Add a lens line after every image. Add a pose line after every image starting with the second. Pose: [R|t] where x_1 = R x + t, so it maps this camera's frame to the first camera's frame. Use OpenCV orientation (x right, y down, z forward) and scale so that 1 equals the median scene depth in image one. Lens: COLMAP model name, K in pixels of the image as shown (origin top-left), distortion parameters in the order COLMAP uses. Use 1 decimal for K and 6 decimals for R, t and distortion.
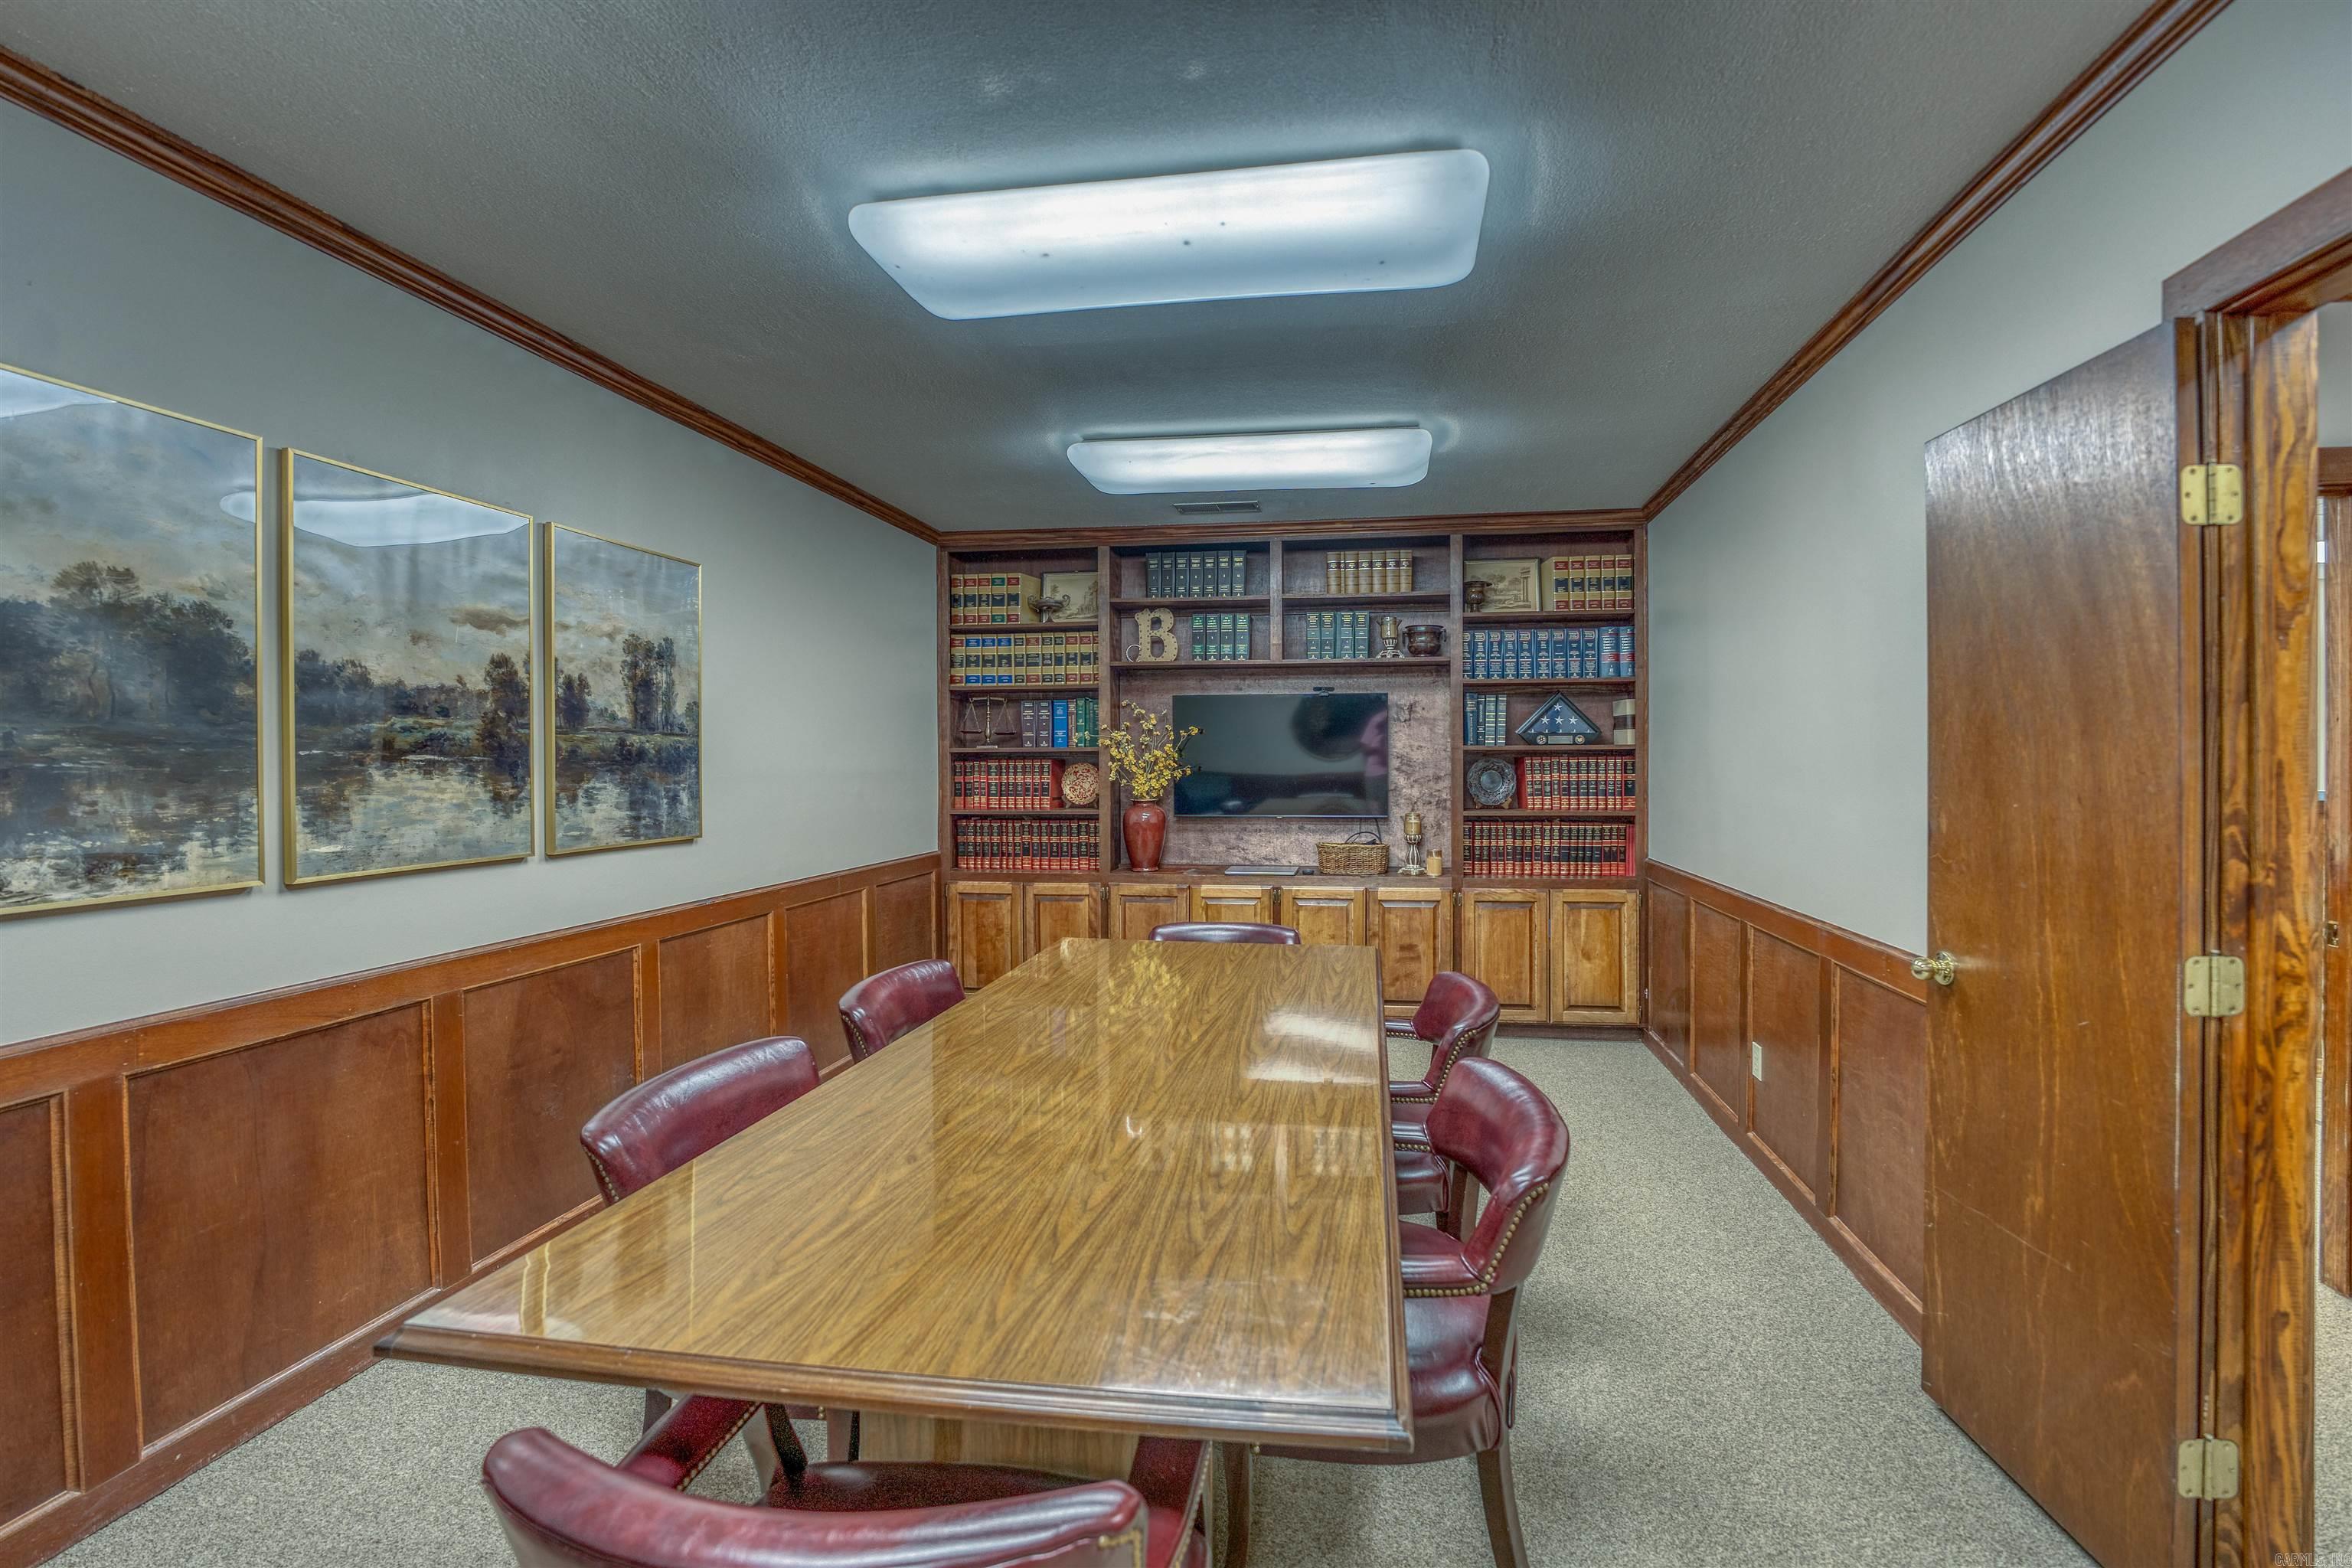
lens RADIAL K [[977.1, 0, 1176.0], [0, 977.1, 784.0], [0, 0, 1]] dist [-0.038696, 0.007862]
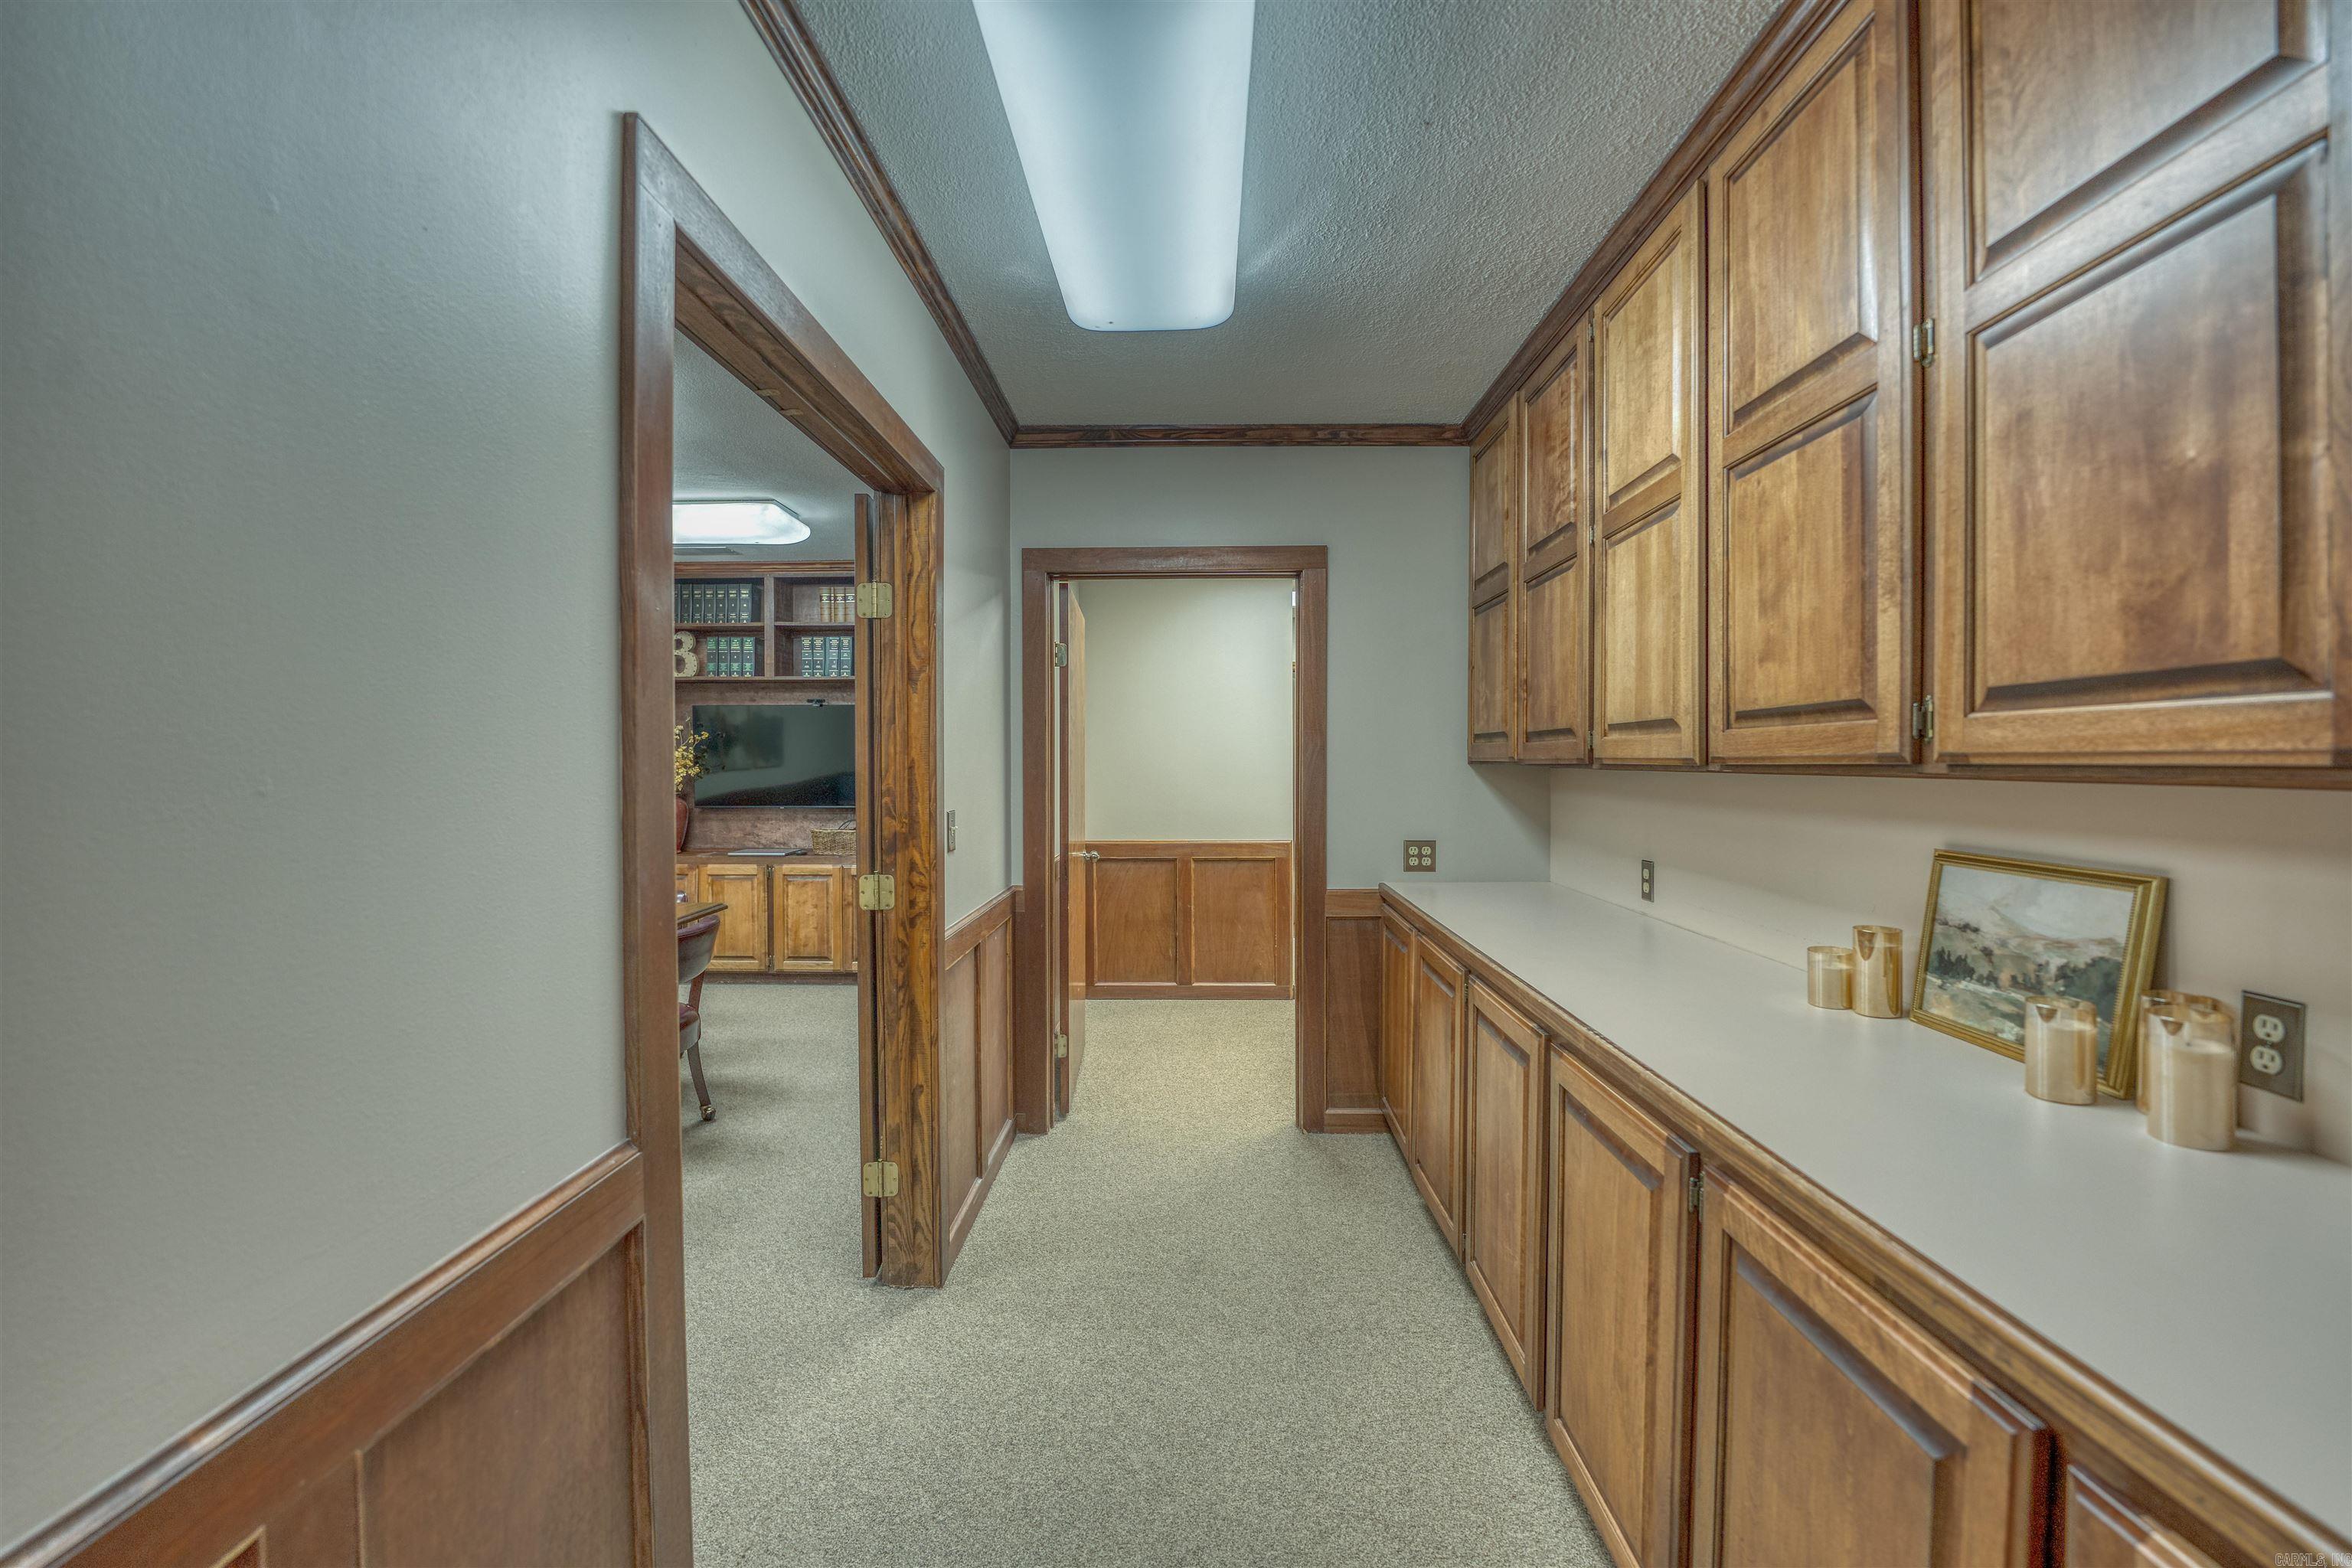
lens RADIAL K [[977.1, 0, 1176.0], [0, 977.1, 784.0], [0, 0, 1]] dist [-0.038696, 0.007862]
pose [[0.990977, -0.002882, 0.134003, 0.434069], [0.003018, 0.999995, -0.000810, 0.007374], [-0.134000, 0.001207, 0.990981, -0.247665]]
